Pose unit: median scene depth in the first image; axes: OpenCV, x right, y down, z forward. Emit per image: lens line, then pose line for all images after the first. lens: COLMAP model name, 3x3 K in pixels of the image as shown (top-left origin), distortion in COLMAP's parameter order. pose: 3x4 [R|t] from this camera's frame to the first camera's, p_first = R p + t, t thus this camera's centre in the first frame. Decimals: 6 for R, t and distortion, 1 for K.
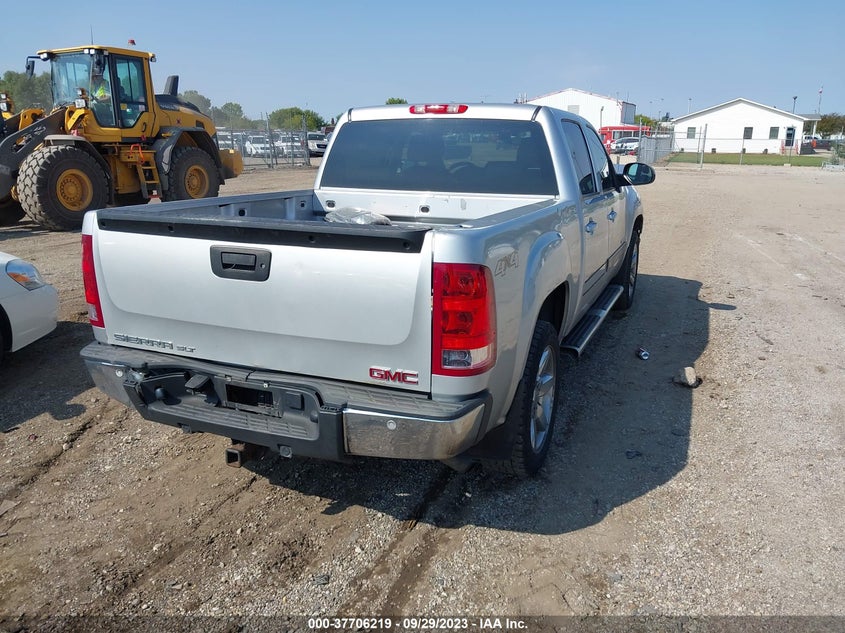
lens RADIAL K [[662.6, 0, 426.0], [0, 662.6, 269.8], [0, 0, 1]] dist [0.127327, -0.195495]
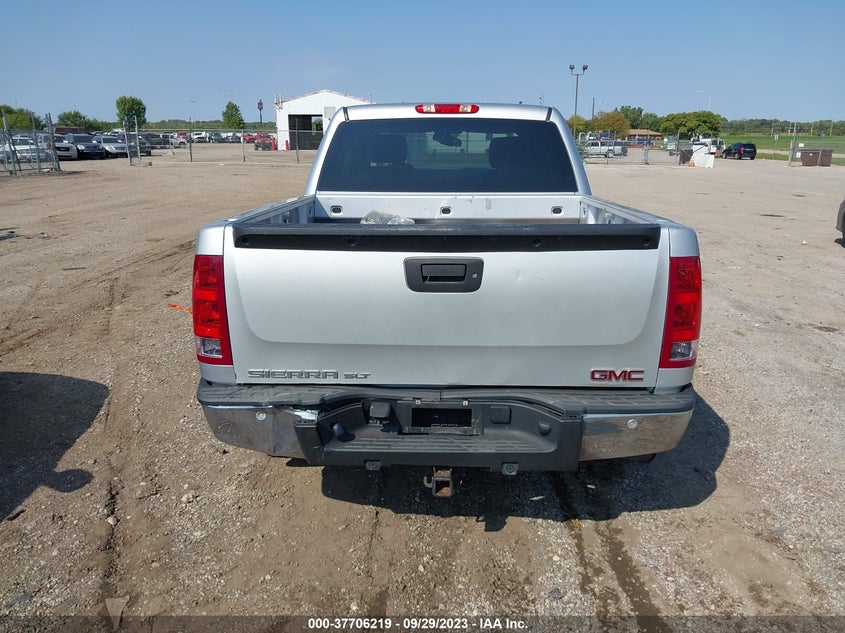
lens RADIAL K [[662.6, 0, 426.0], [0, 662.6, 269.8], [0, 0, 1]] dist [0.127327, -0.195495]
pose [[0.935945, -0.074098, 0.344263, -0.539869], [0.074759, 0.997137, 0.011374, -0.025103], [-0.344120, 0.015091, 0.938804, 0.128257]]
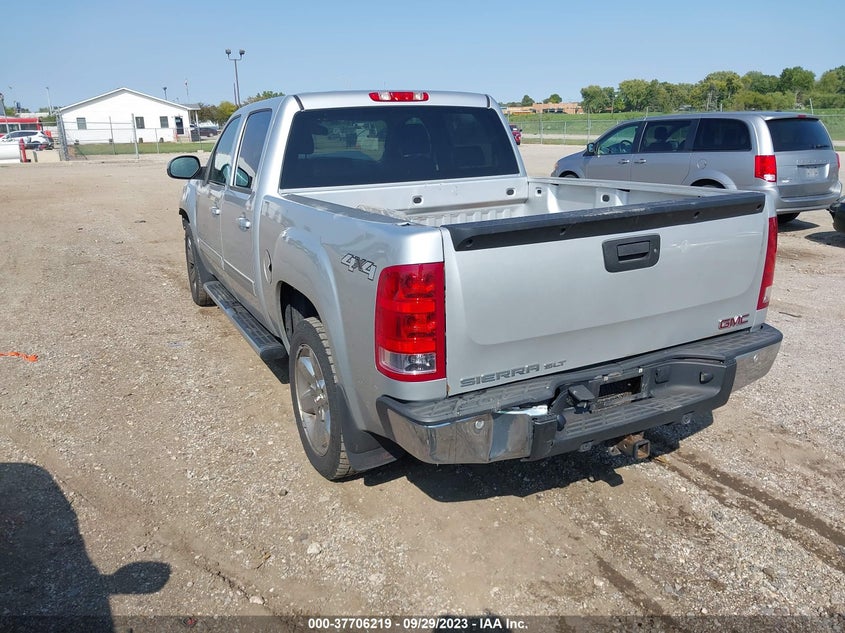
lens RADIAL K [[662.6, 0, 426.0], [0, 662.6, 269.8], [0, 0, 1]] dist [0.127327, -0.195495]
pose [[0.650200, -0.187424, 0.736282, -1.052450], [0.177019, 0.979795, 0.093088, -0.114305], [-0.738853, 0.069811, 0.670241, 0.496549]]
